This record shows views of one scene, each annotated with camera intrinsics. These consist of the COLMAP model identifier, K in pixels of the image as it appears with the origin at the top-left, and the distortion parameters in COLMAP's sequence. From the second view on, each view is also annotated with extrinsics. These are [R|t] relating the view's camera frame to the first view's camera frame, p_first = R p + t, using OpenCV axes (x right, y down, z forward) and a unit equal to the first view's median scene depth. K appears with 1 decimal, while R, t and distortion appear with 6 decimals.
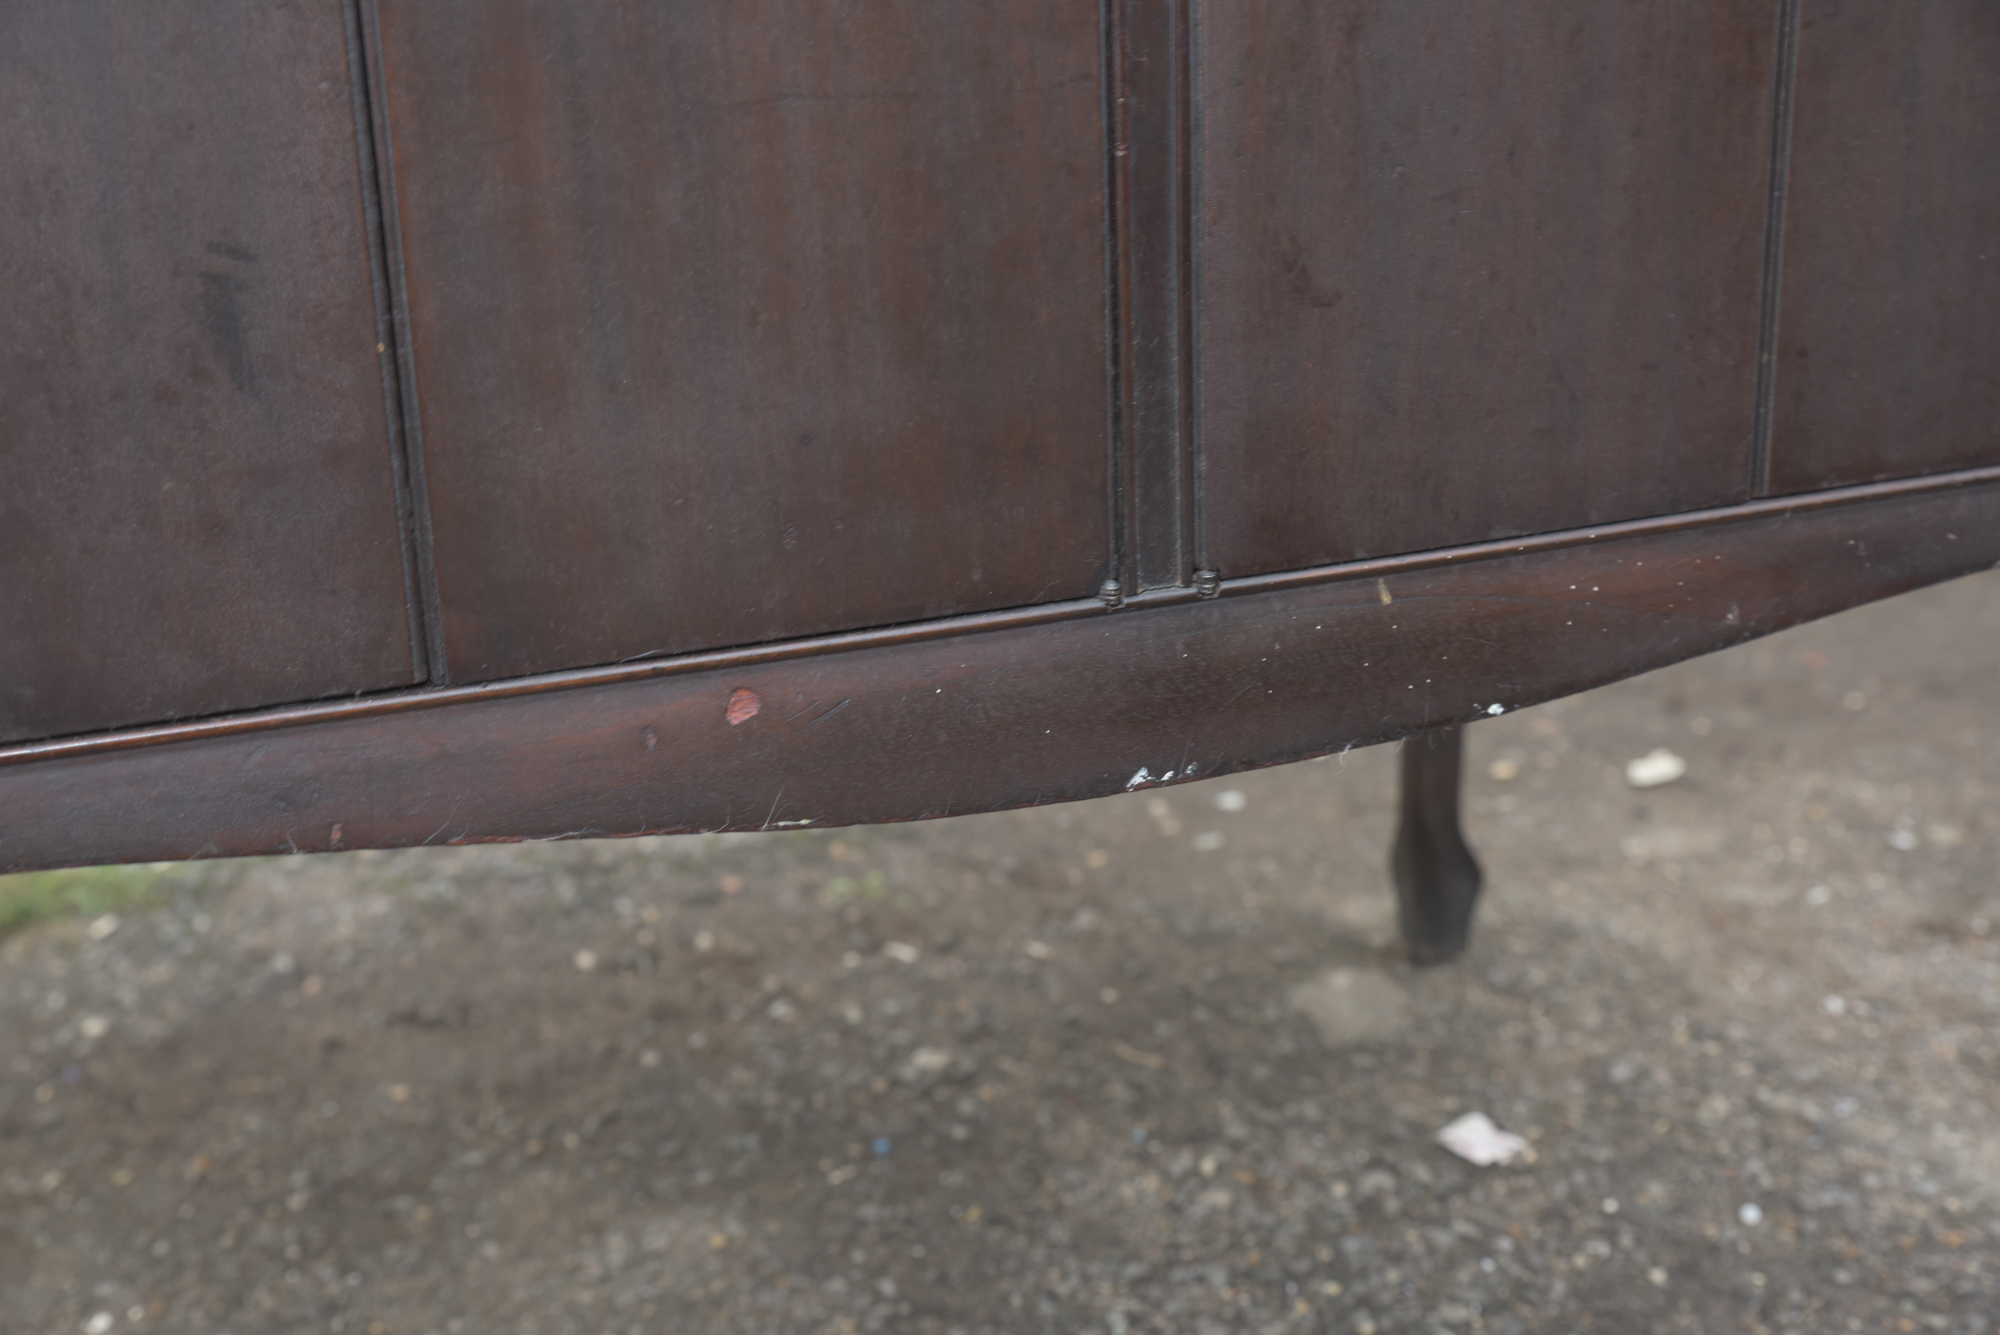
lens RADIAL K [[2593.8, 0, 998.0], [0, 2593.8, 676.6], [0, 0, 1]] dist [0.021780, 0.000000]
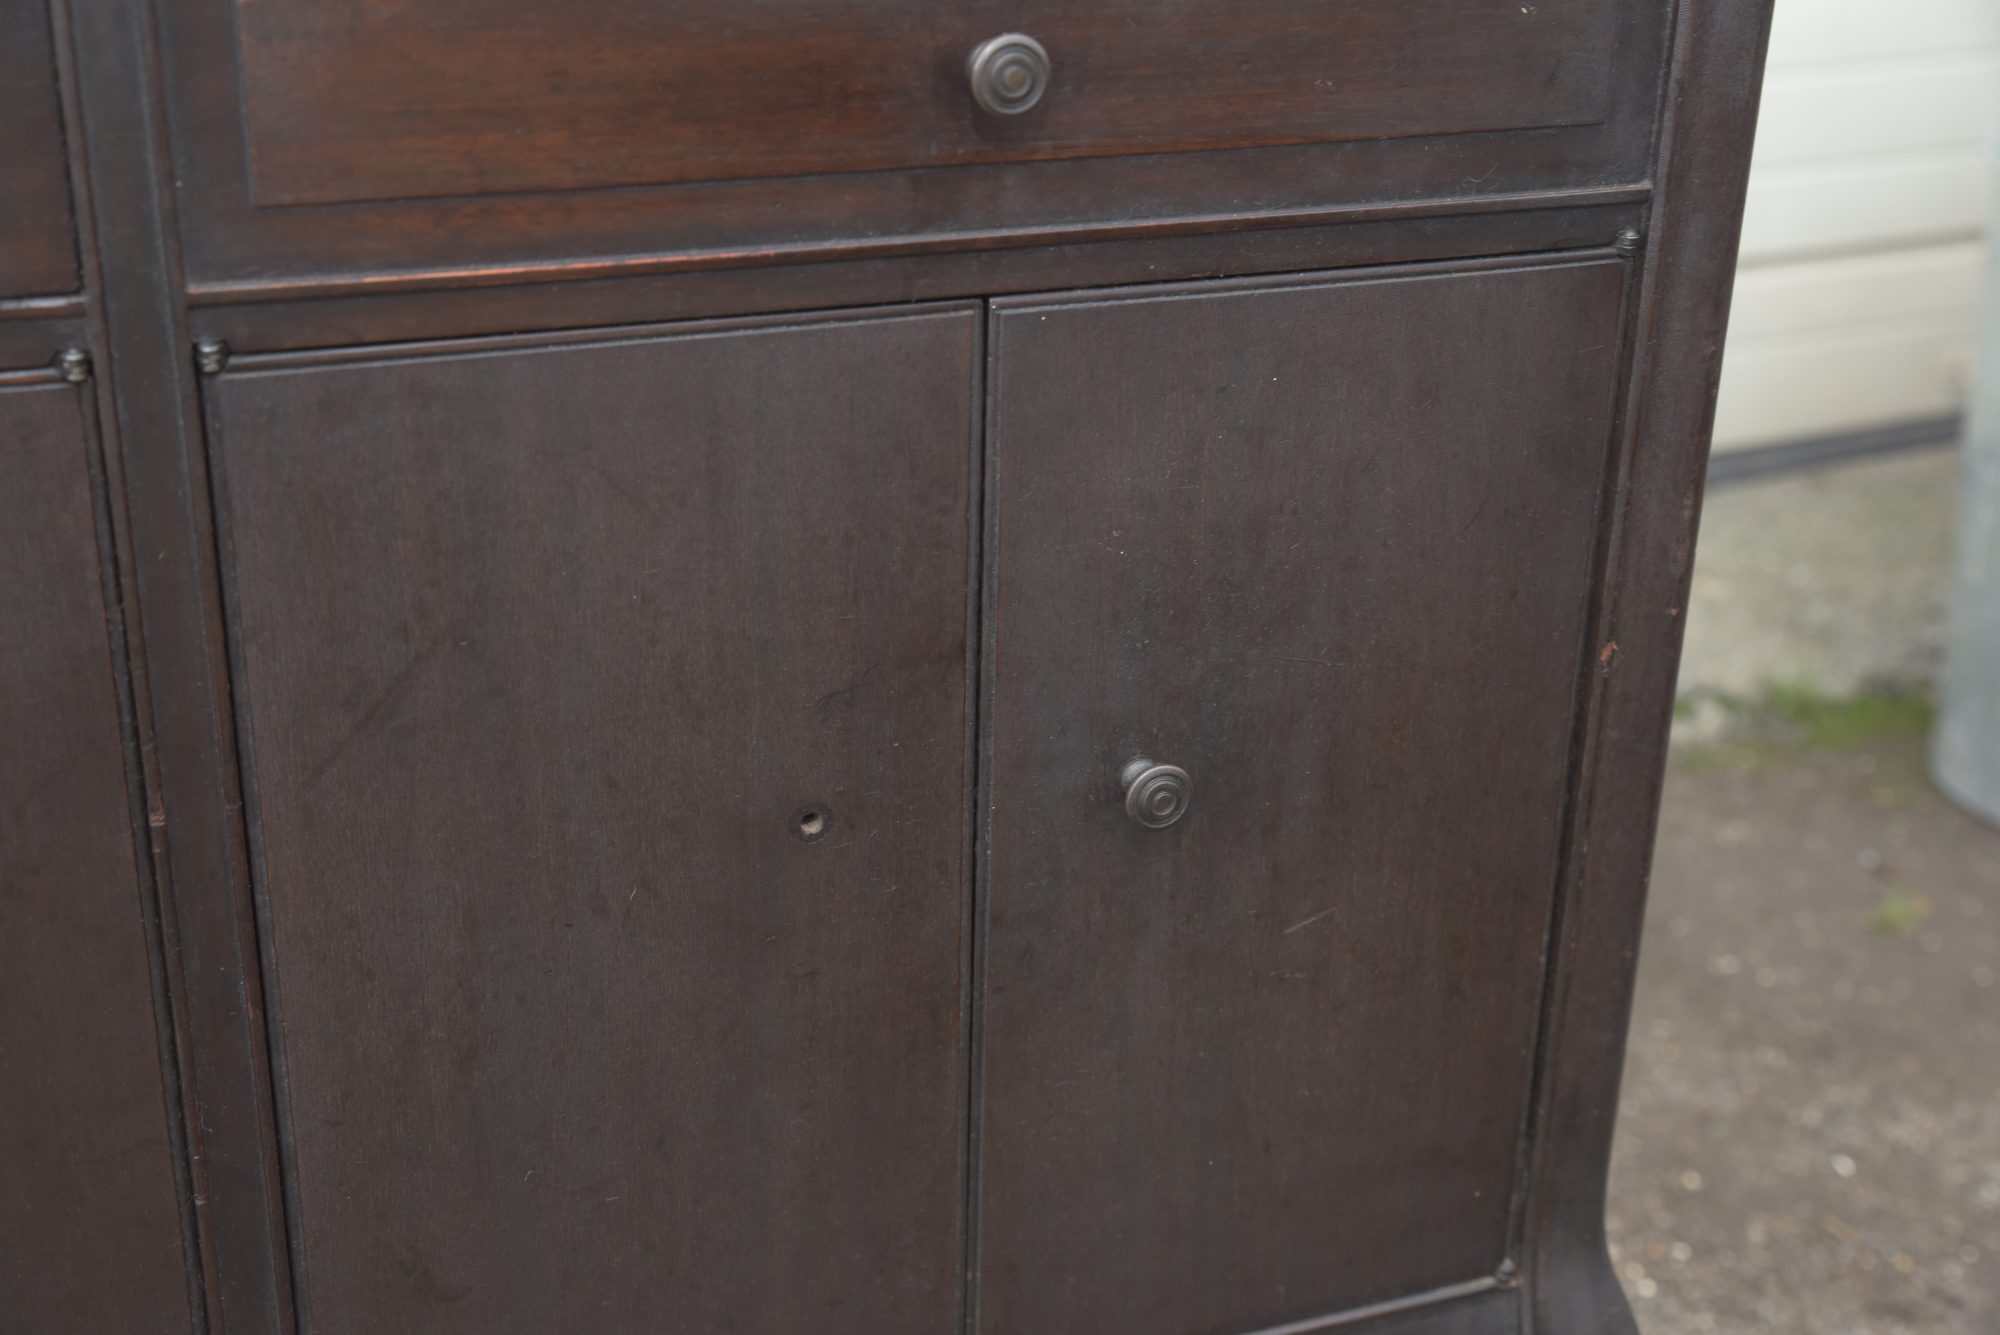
lens RADIAL K [[2593.8, 0, 988.9], [0, 2593.8, 668.4], [0, 0, 1]] dist [0.021780, 0.000000]
pose [[0.998522, 0.054184, 0.004206, 0.290369], [-0.054341, 0.994280, 0.091951, -0.449051], [0.000800, -0.092044, 0.995755, 0.042674]]
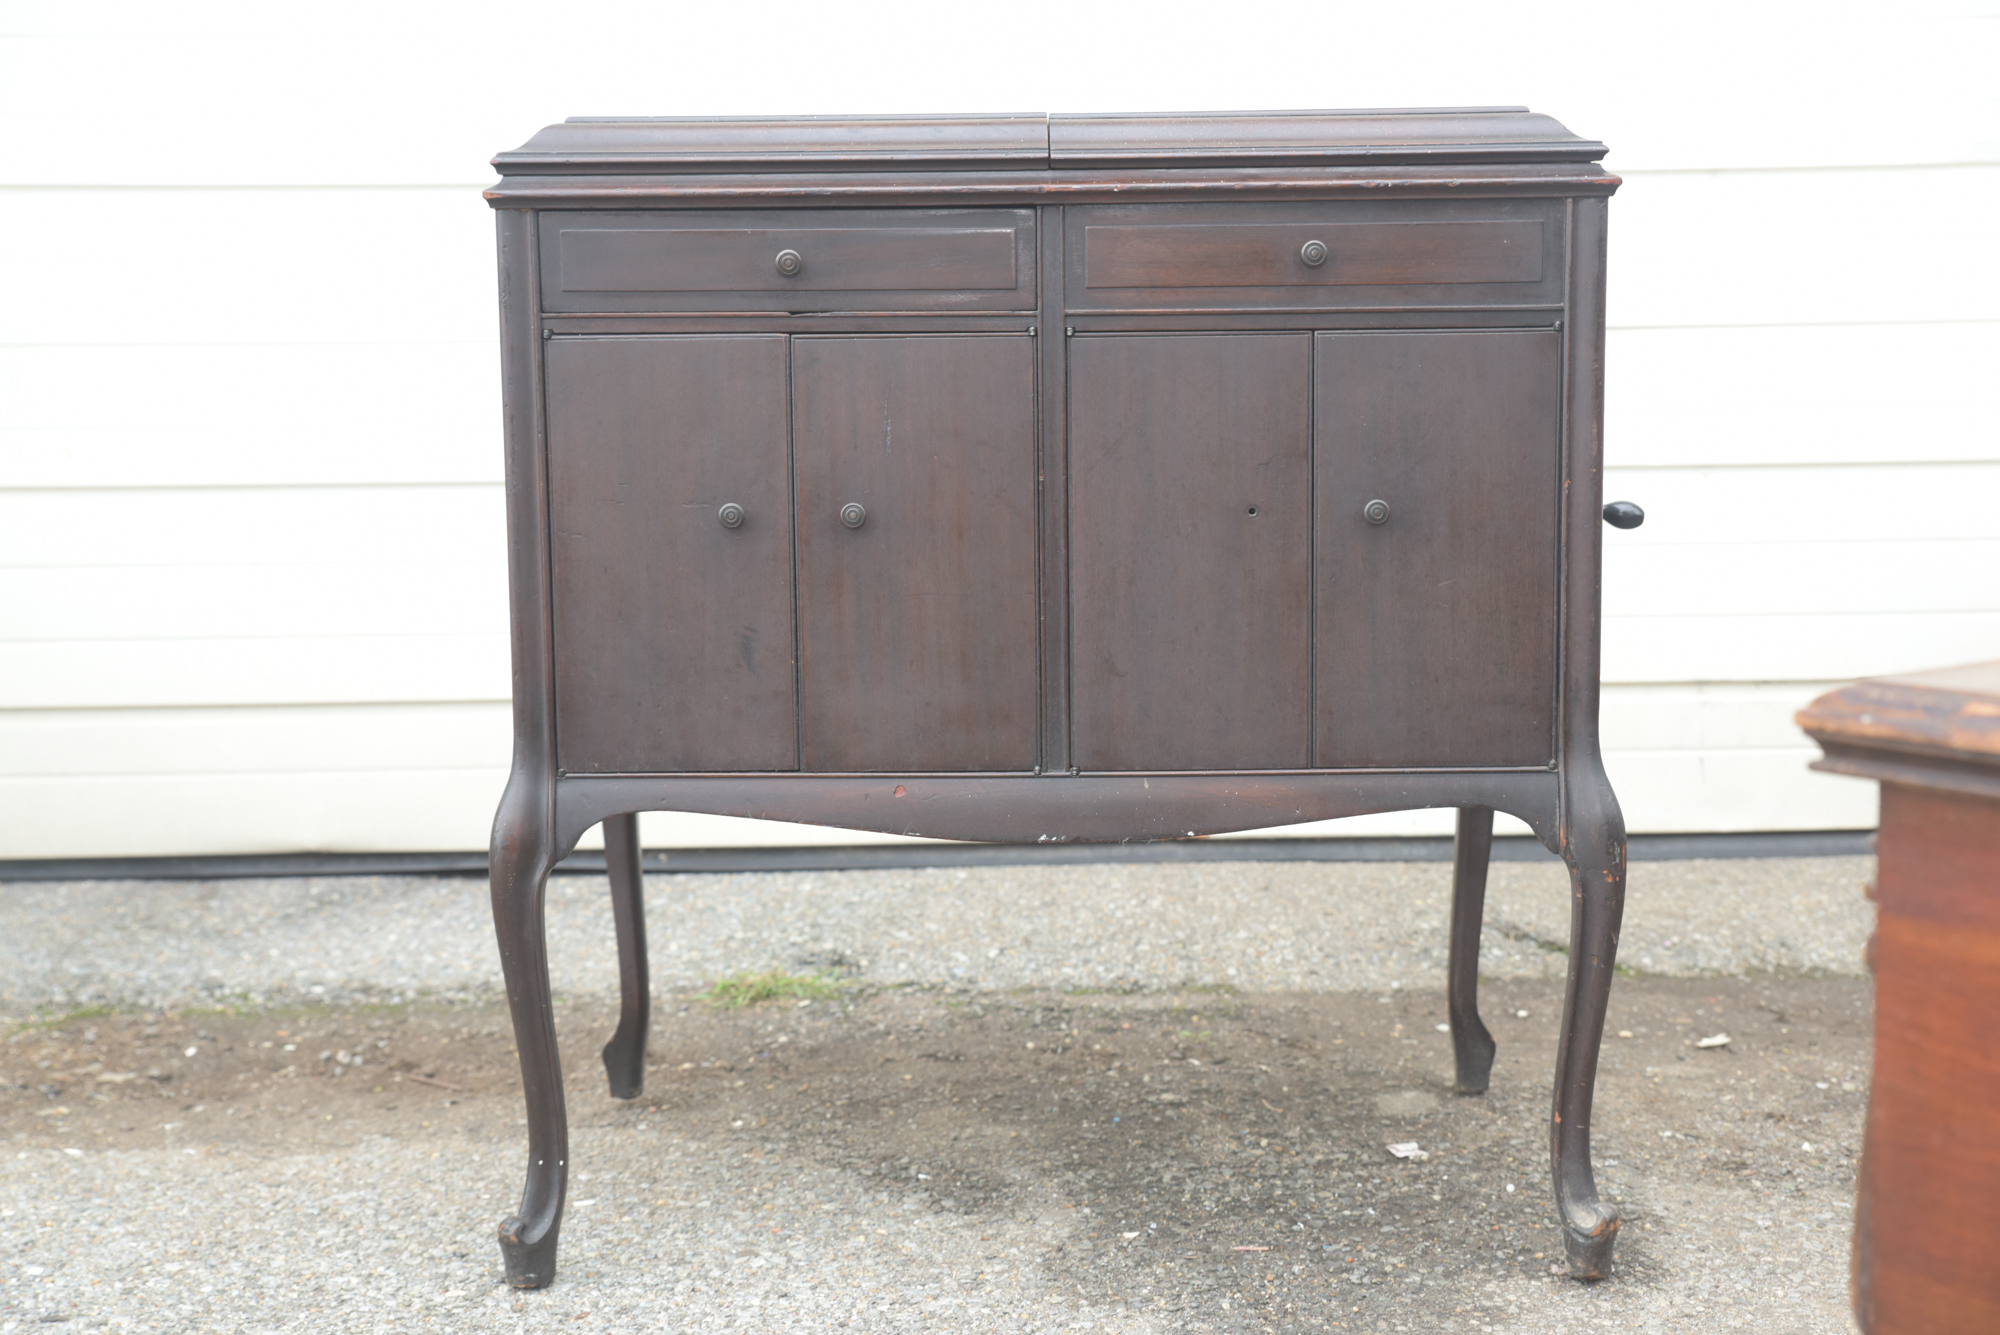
lens RADIAL K [[2707.0, 0, 1005.3], [0, 2707.0, 669.2], [0, 0, 1]] dist [0.042831, 0.000000]
pose [[0.926066, 0.064757, -0.371765, 1.031717], [-0.134173, 0.977294, -0.163992, 0.326854], [0.352704, 0.201748, 0.913727, -1.625207]]
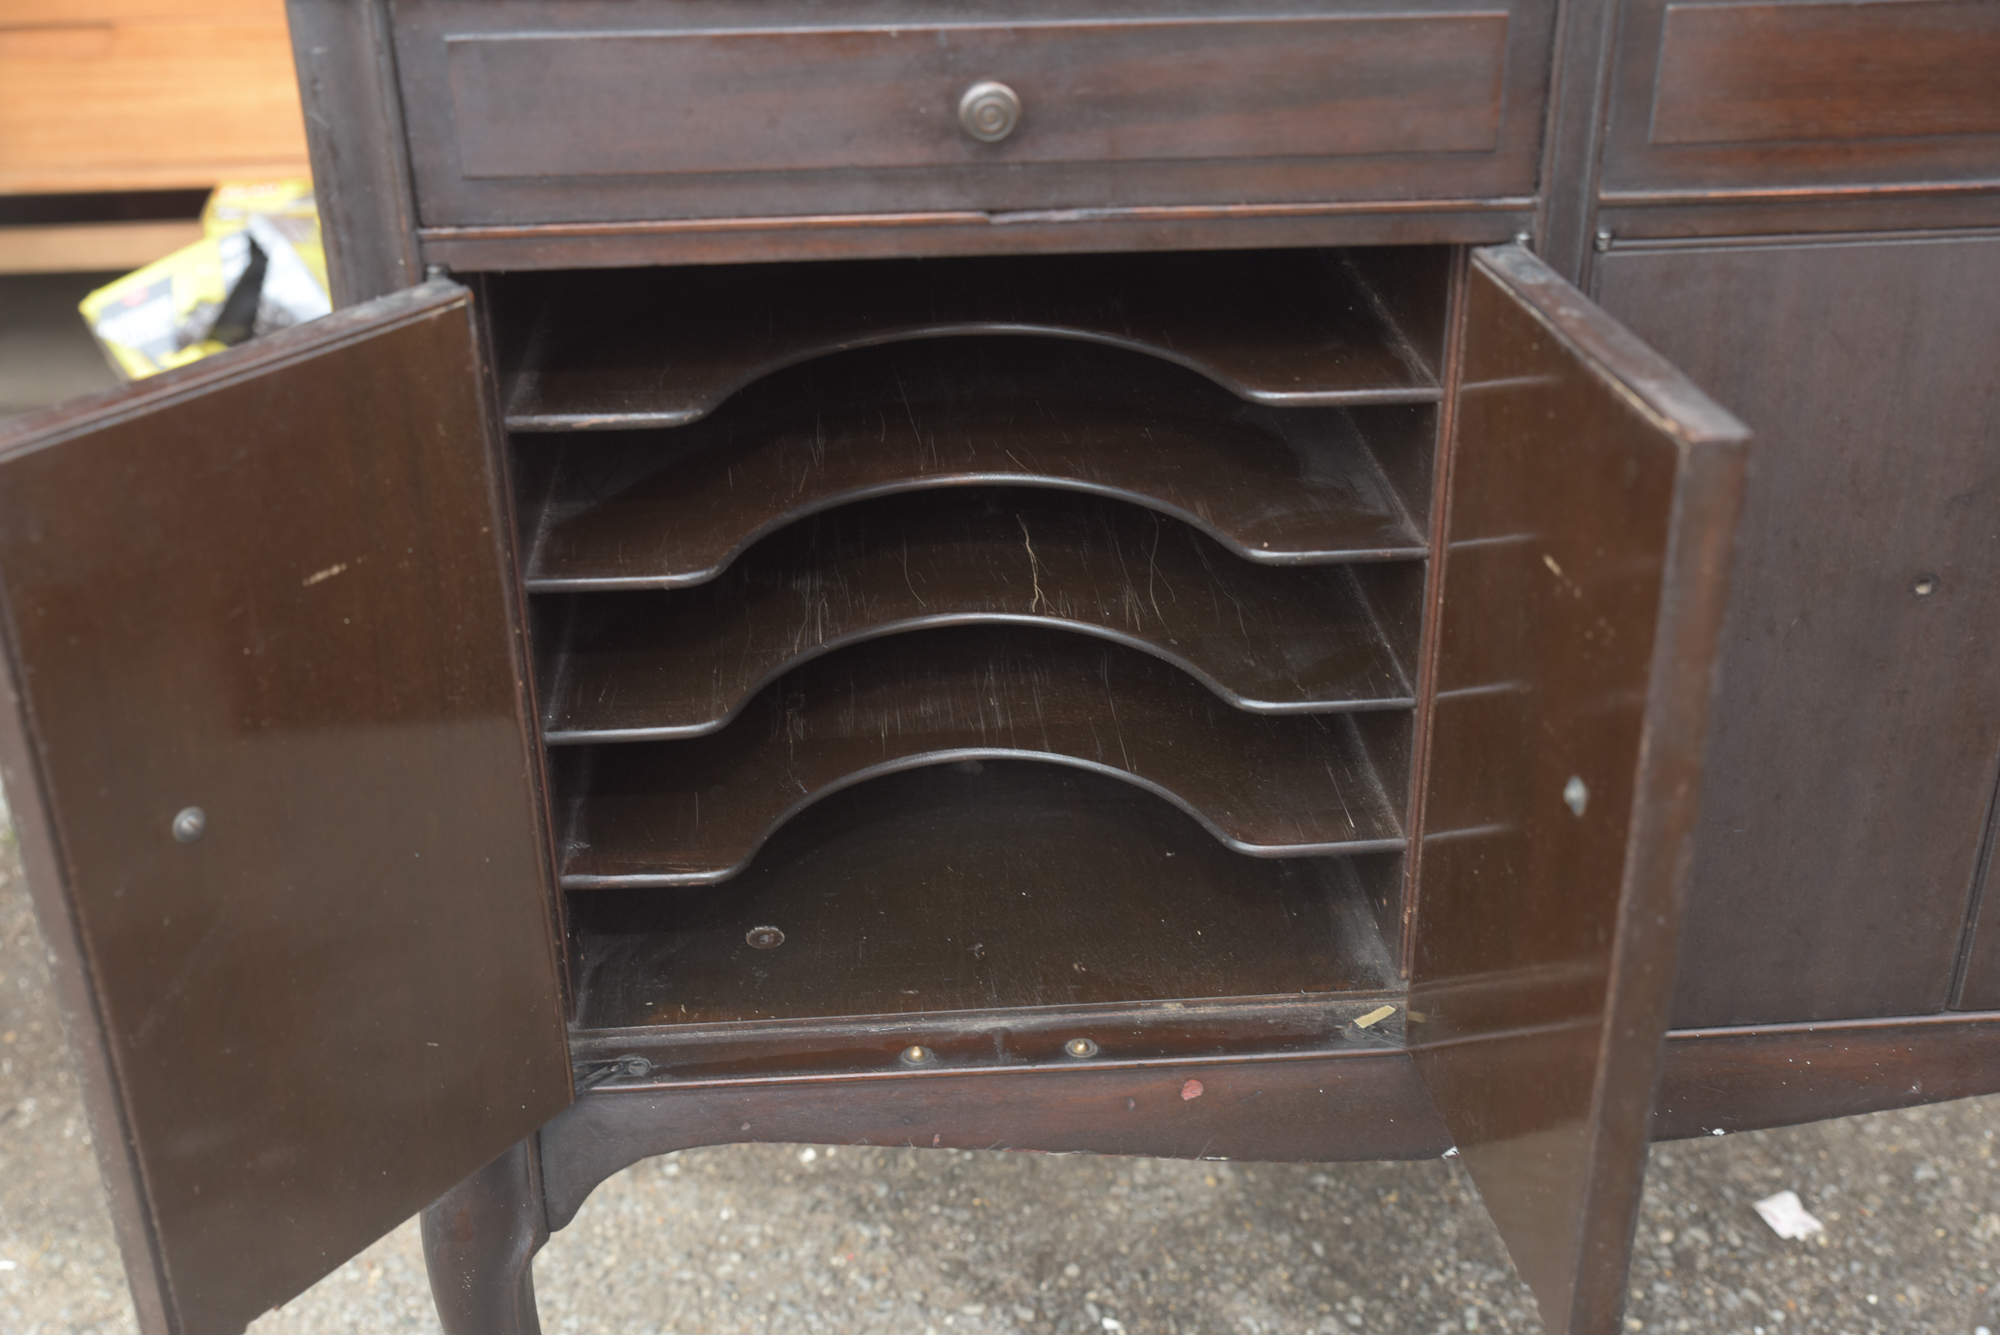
lens RADIAL K [[2227.2, 0, 1004.6], [0, 2227.2, 670.4], [0, 0, 1]] dist [0.017271, 0.000000]
pose [[0.952701, 0.155004, -0.261411, 0.097352], [-0.110007, 0.977713, 0.178820, -0.417748], [0.283302, -0.141605, 0.948519, -0.258986]]
